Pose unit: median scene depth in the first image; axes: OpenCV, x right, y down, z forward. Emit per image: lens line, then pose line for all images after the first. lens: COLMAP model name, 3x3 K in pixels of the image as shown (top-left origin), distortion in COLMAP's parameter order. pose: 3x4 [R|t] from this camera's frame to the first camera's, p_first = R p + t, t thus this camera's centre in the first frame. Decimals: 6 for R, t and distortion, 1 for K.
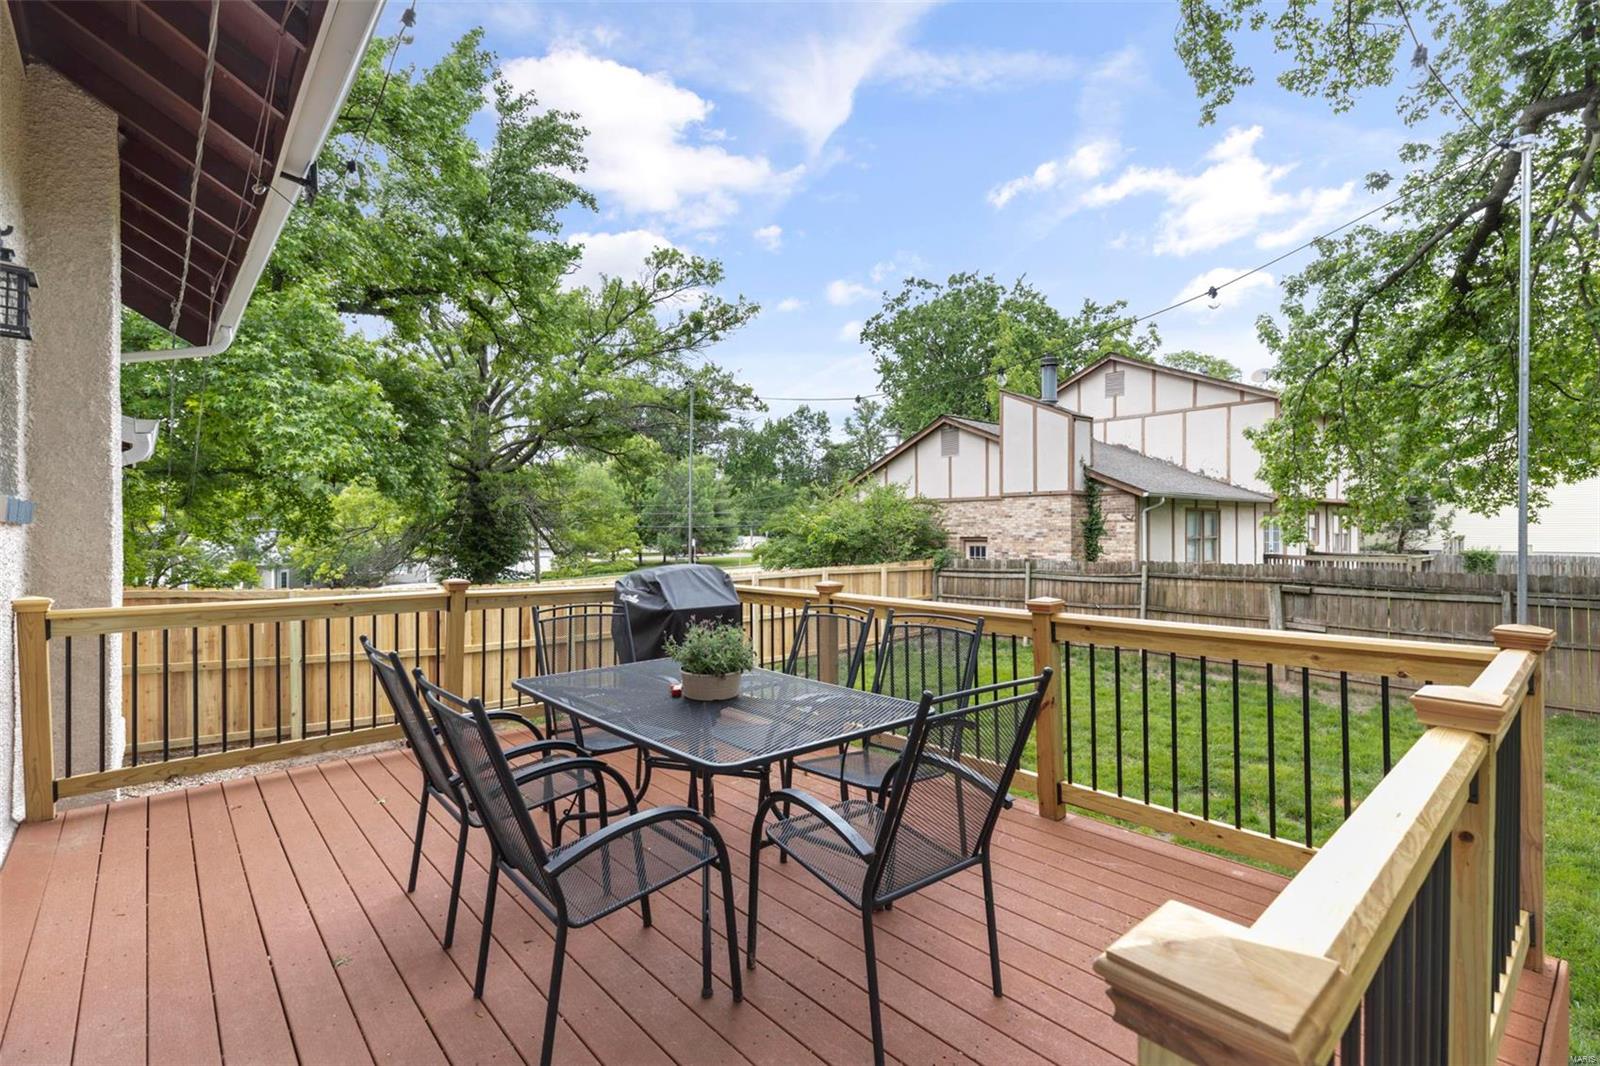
lens RADIAL K [[737.2, 0, 796.5], [0, 737.2, 528.8], [0, 0, 1]] dist [0.012038, -0.000765]
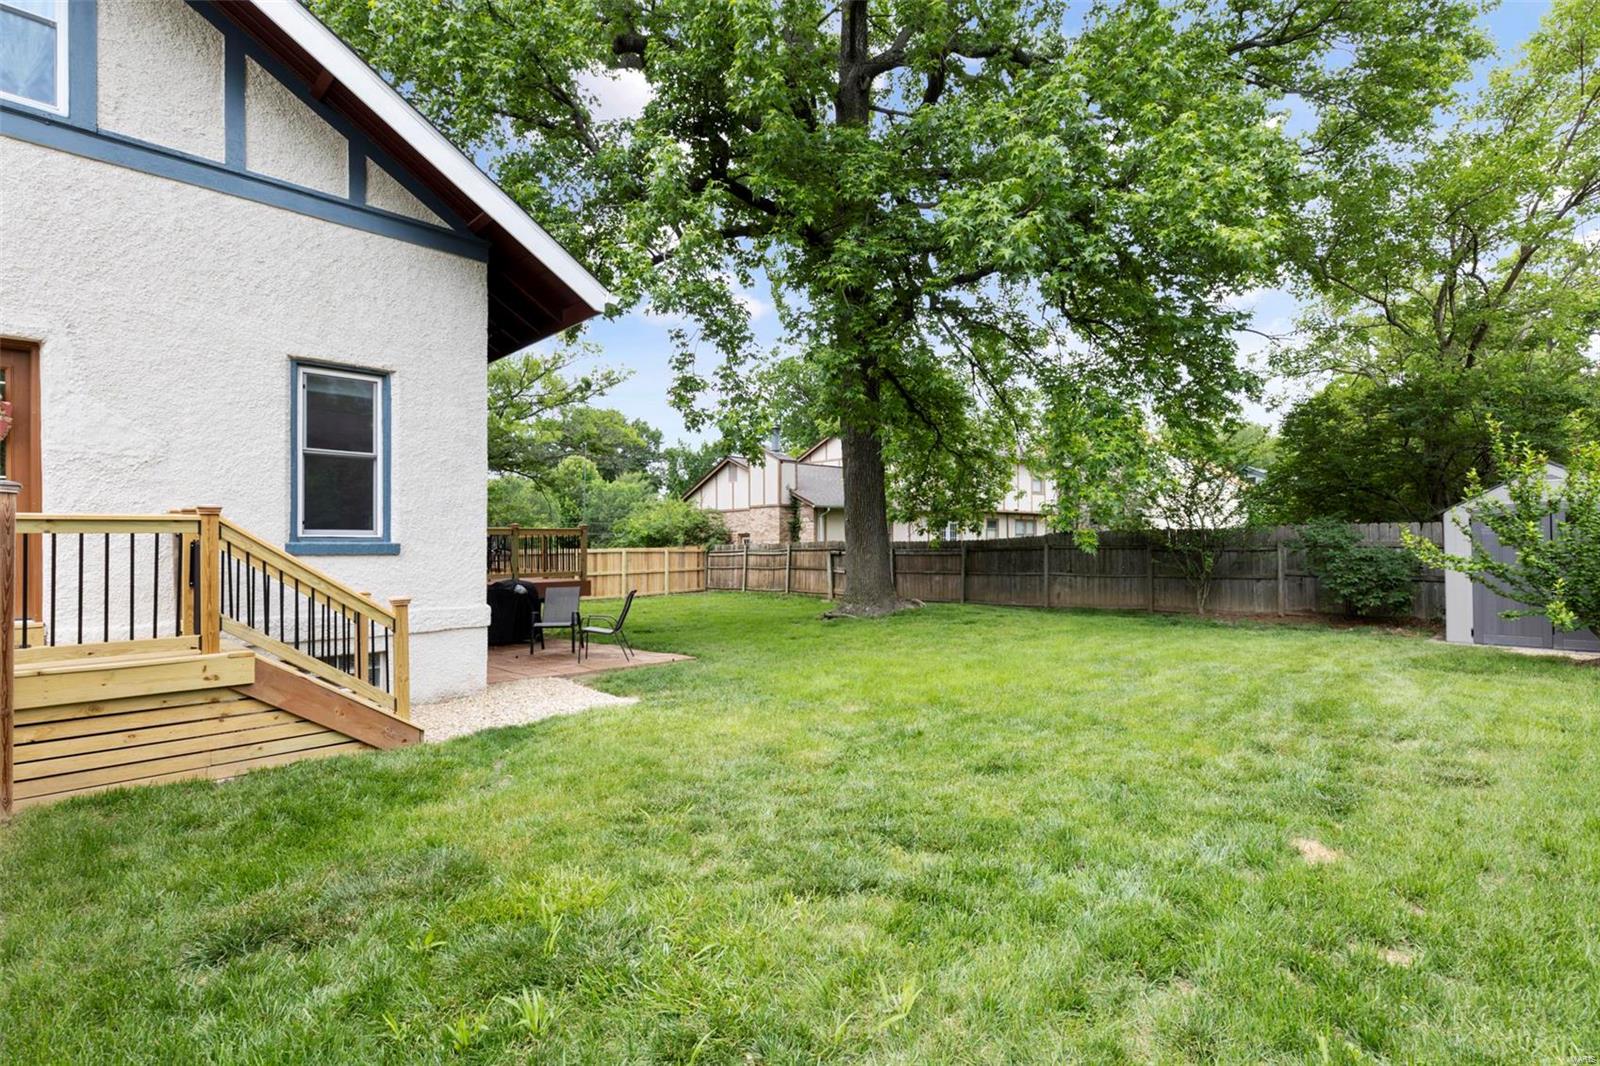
lens RADIAL K [[737.2, 0, 803.4], [0, 737.2, 536.0], [0, 0, 1]] dist [0.012038, -0.000765]
pose [[0.998596, -0.001047, 0.052957, 0.280469], [0.001651, 0.999934, -0.011370, 0.033926], [-0.052942, 0.011441, 0.998532, -0.577945]]
